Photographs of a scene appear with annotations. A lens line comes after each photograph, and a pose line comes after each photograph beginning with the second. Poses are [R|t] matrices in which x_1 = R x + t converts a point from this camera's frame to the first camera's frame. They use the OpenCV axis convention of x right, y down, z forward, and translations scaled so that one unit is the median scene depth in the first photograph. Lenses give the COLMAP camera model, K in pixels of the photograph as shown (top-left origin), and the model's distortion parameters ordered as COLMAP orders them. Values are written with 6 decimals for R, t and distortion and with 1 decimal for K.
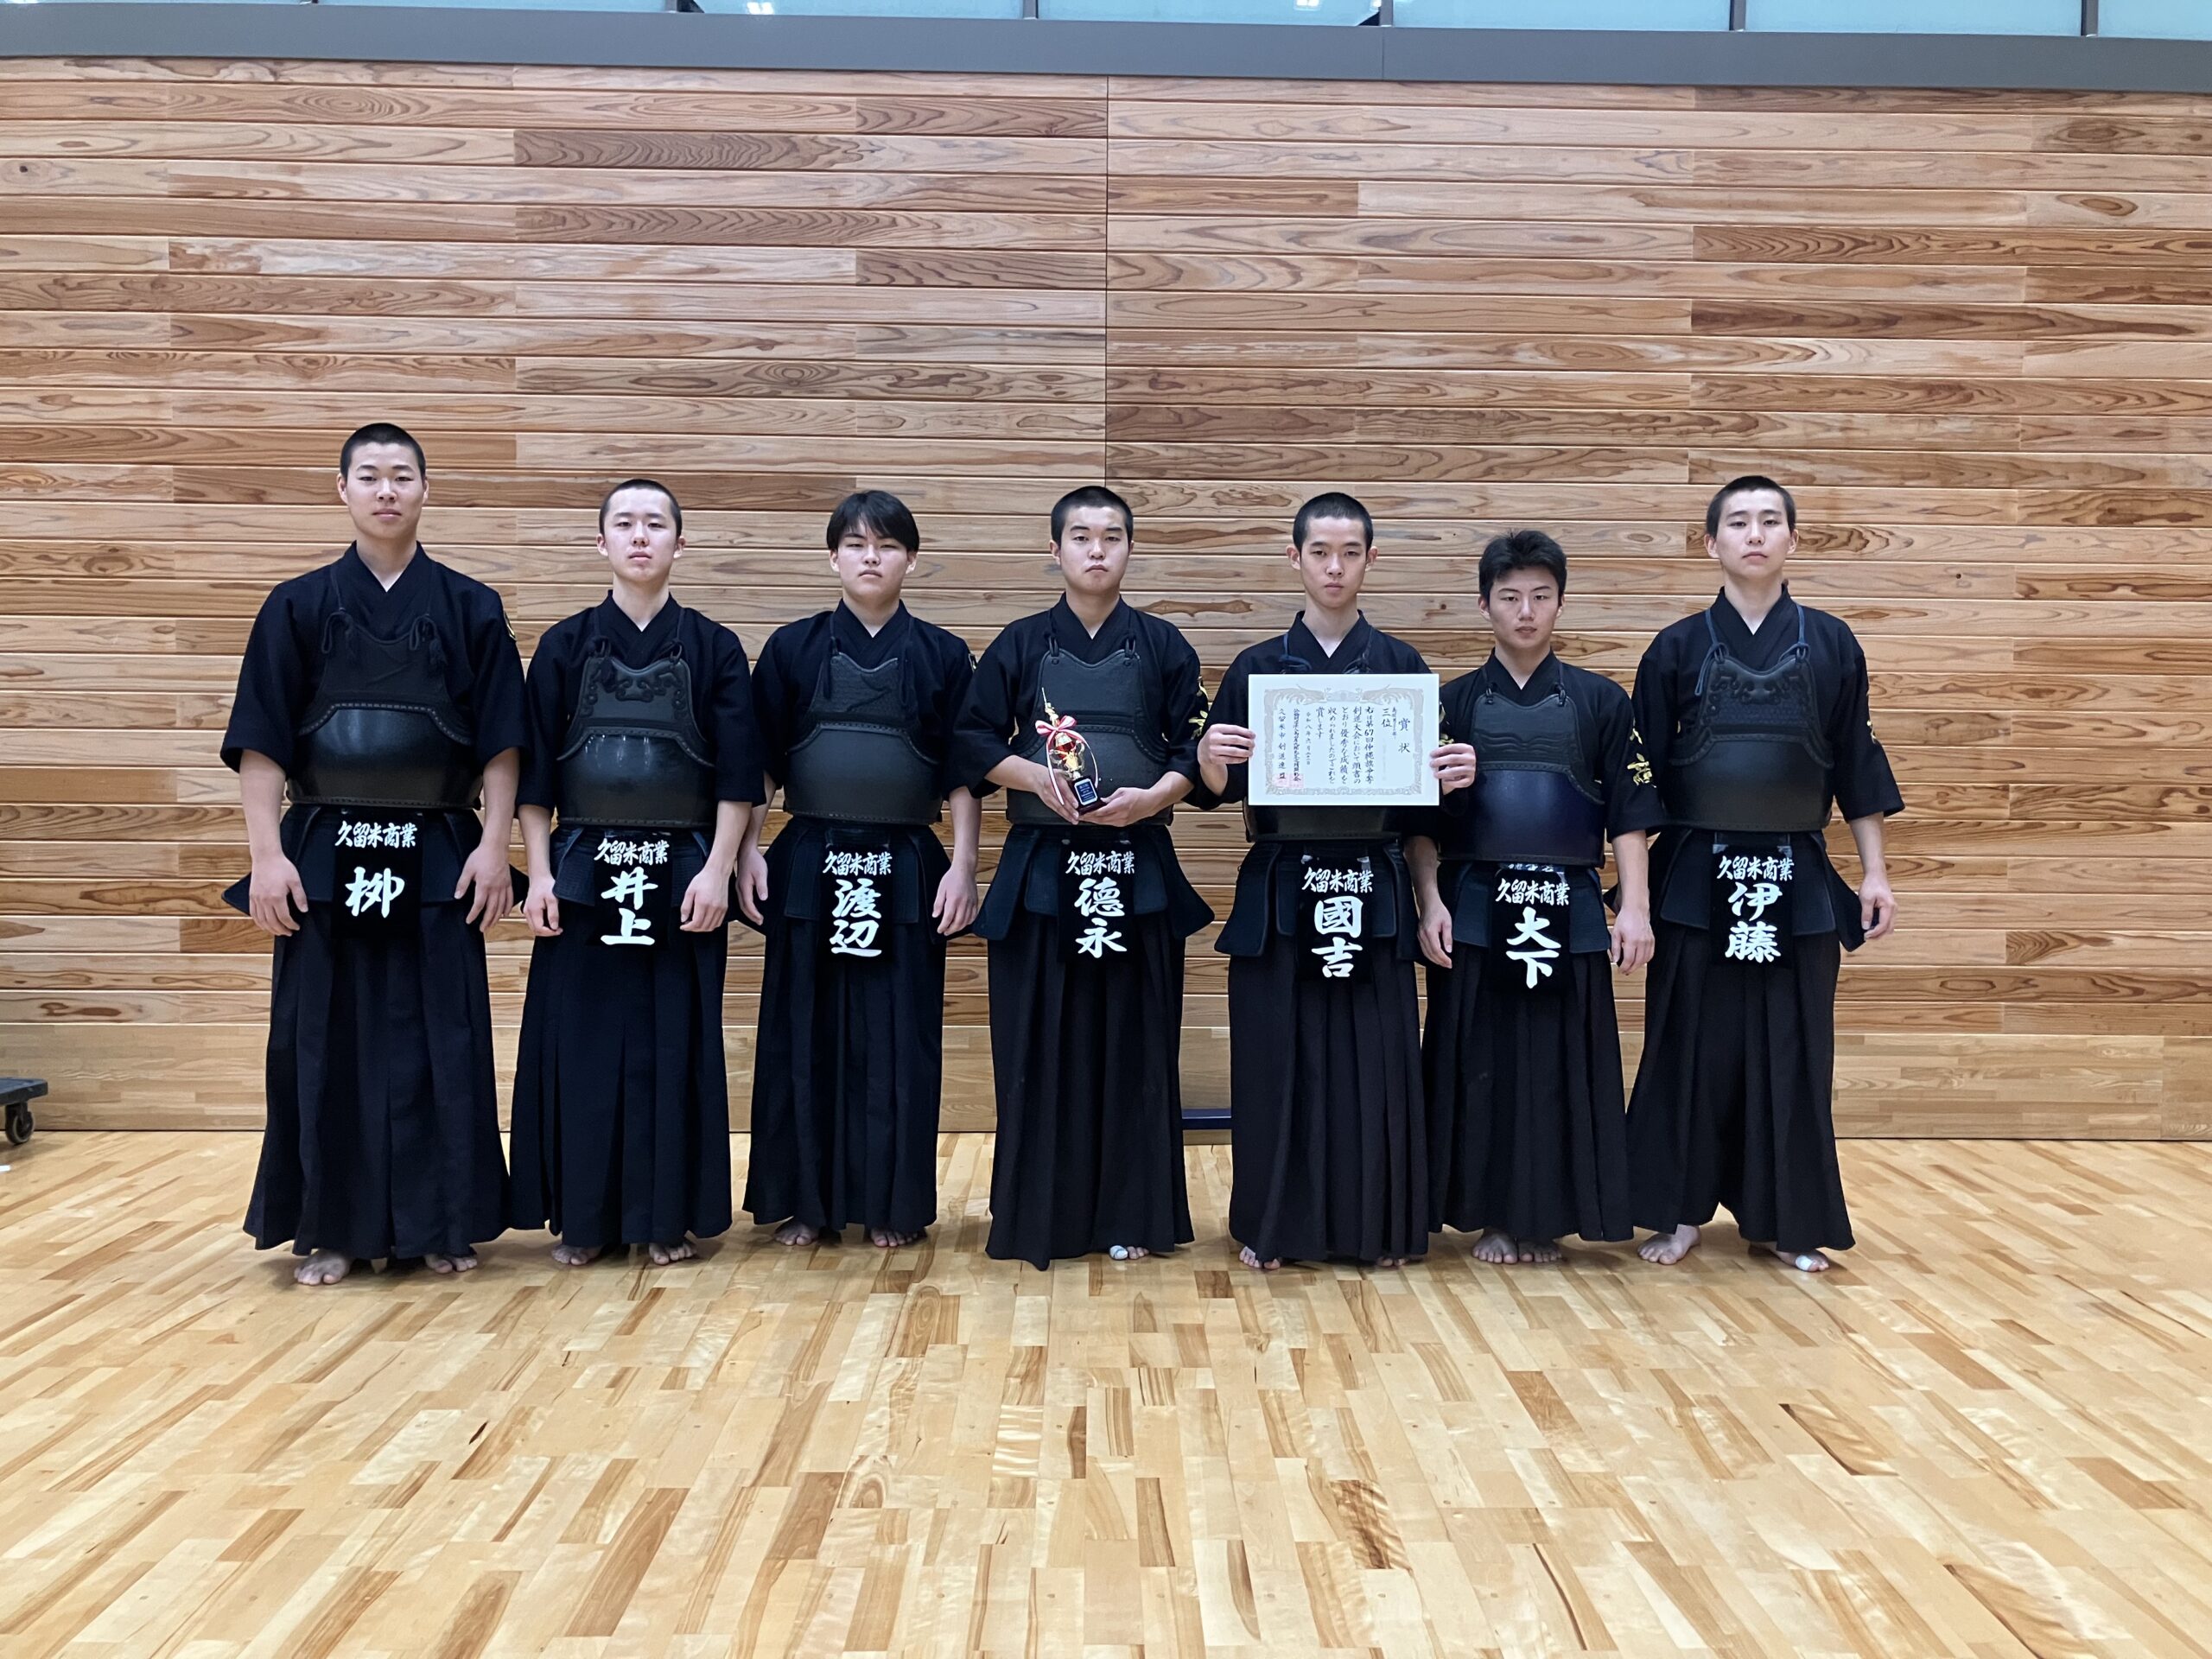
lens RADIAL K [[1811.0, 0, 1145.6], [0, 1811.0, 791.7], [0, 0, 1]] dist [-0.000083, 0.010014]
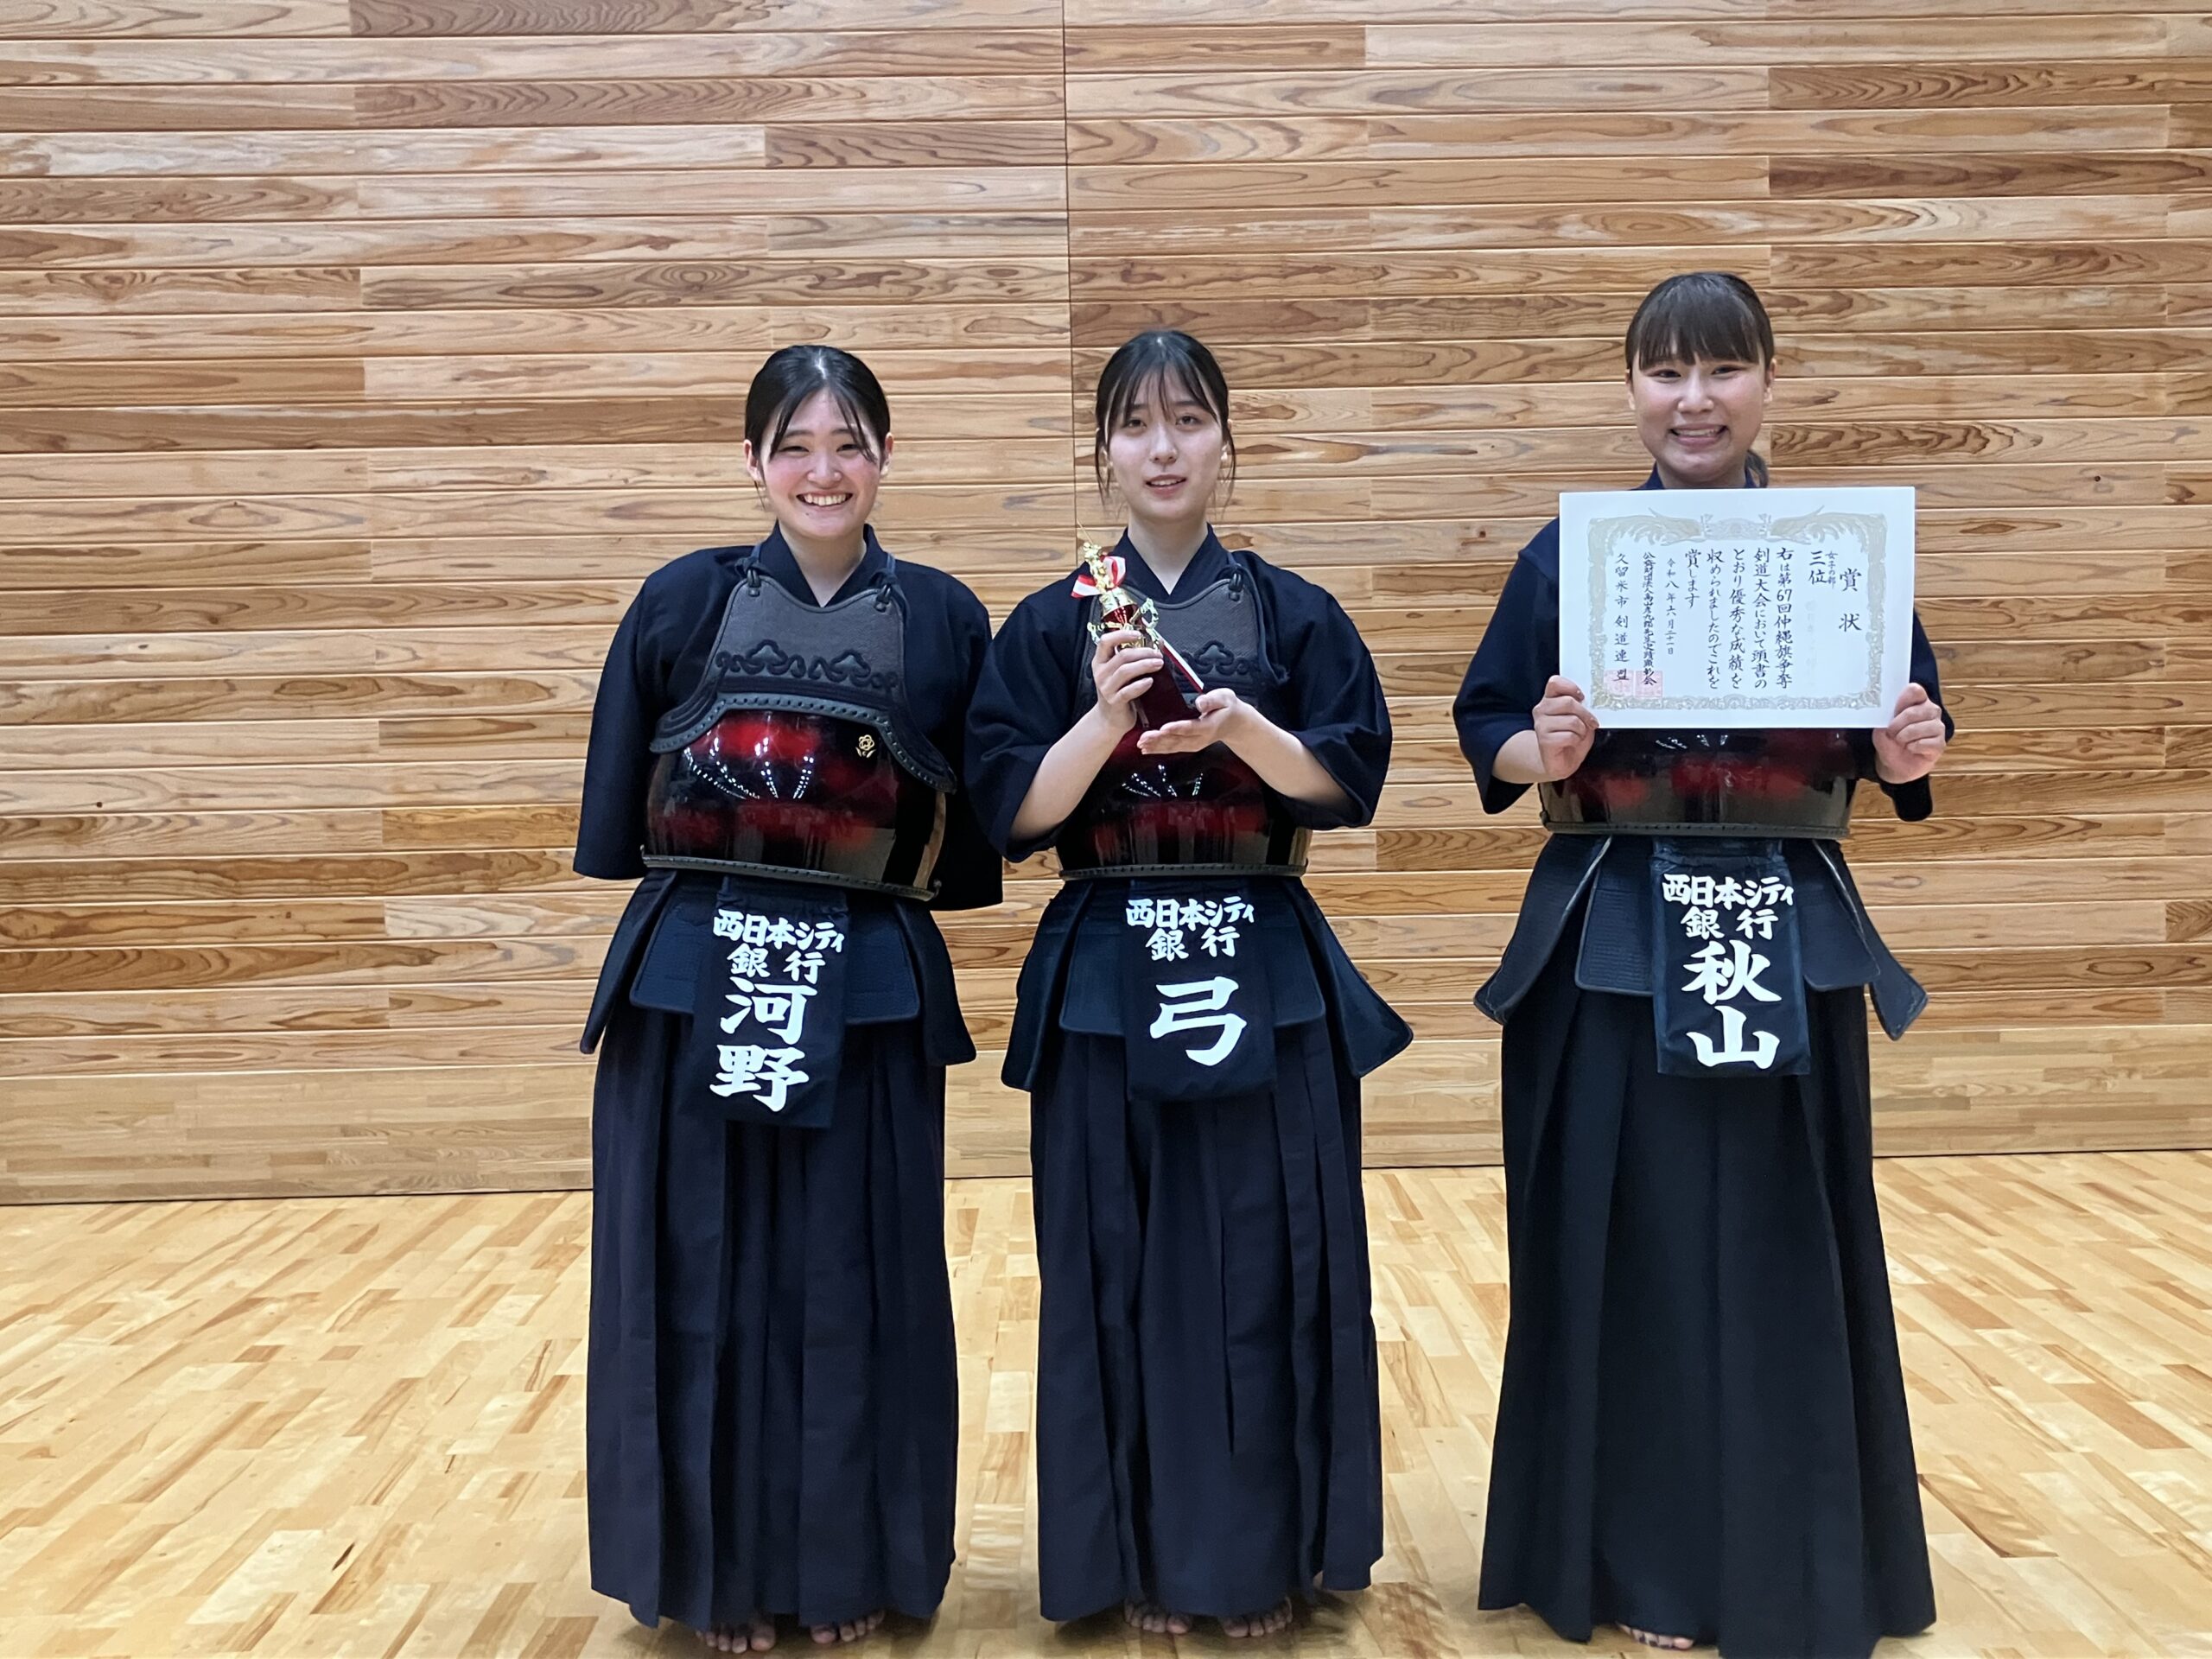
lens RADIAL K [[2135.8, 0, 1144.4], [0, 2135.8, 796.2], [0, 0, 1]] dist [-0.005788, 0.018665]
pose [[0.999547, -0.030046, 0.001539, 0.003826], [0.030030, 0.999503, 0.009606, 0.004619], [-0.001827, -0.009555, 0.999953, 0.015543]]
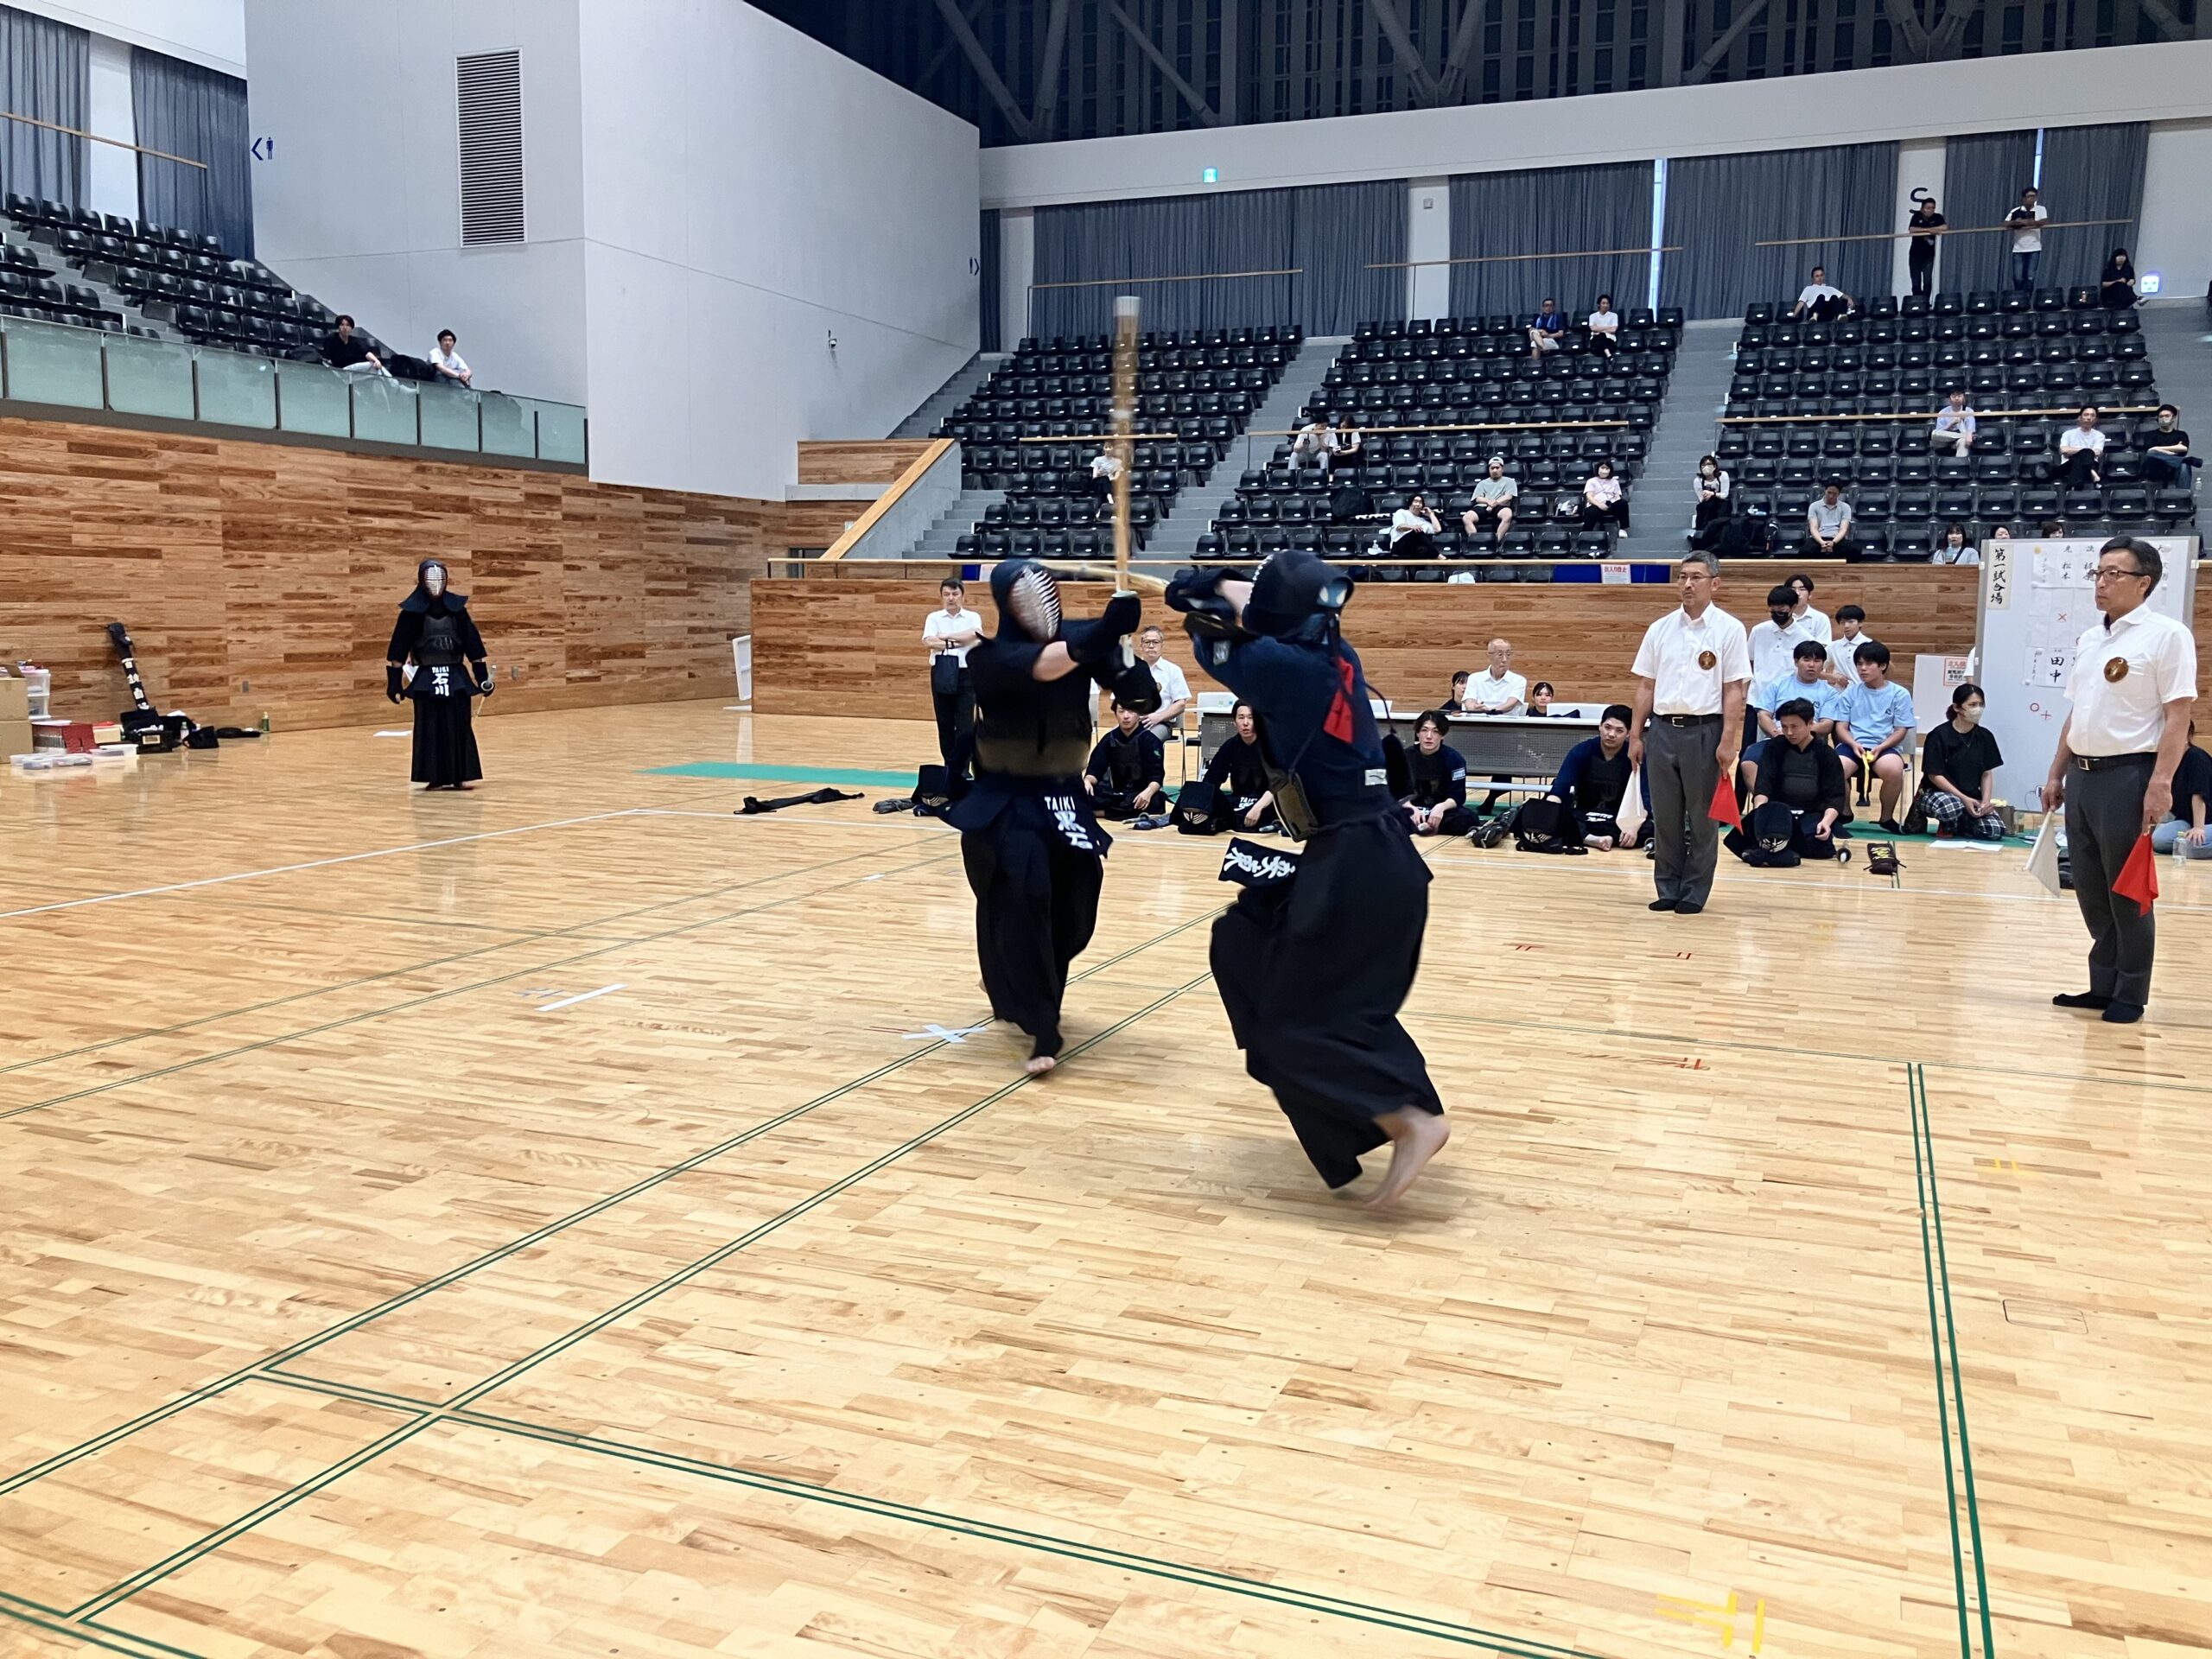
lens RADIAL K [[1816.0, 0, 1146.3], [0, 1816.0, 819.9], [0, 0, 1]] dist [0.007666, -0.004598]
pose [[0.387254, -0.115807, 0.914671, -2.673620], [0.020792, 0.992925, 0.116911, -0.027688], [-0.921739, -0.026257, 0.386922, -2.091985]]
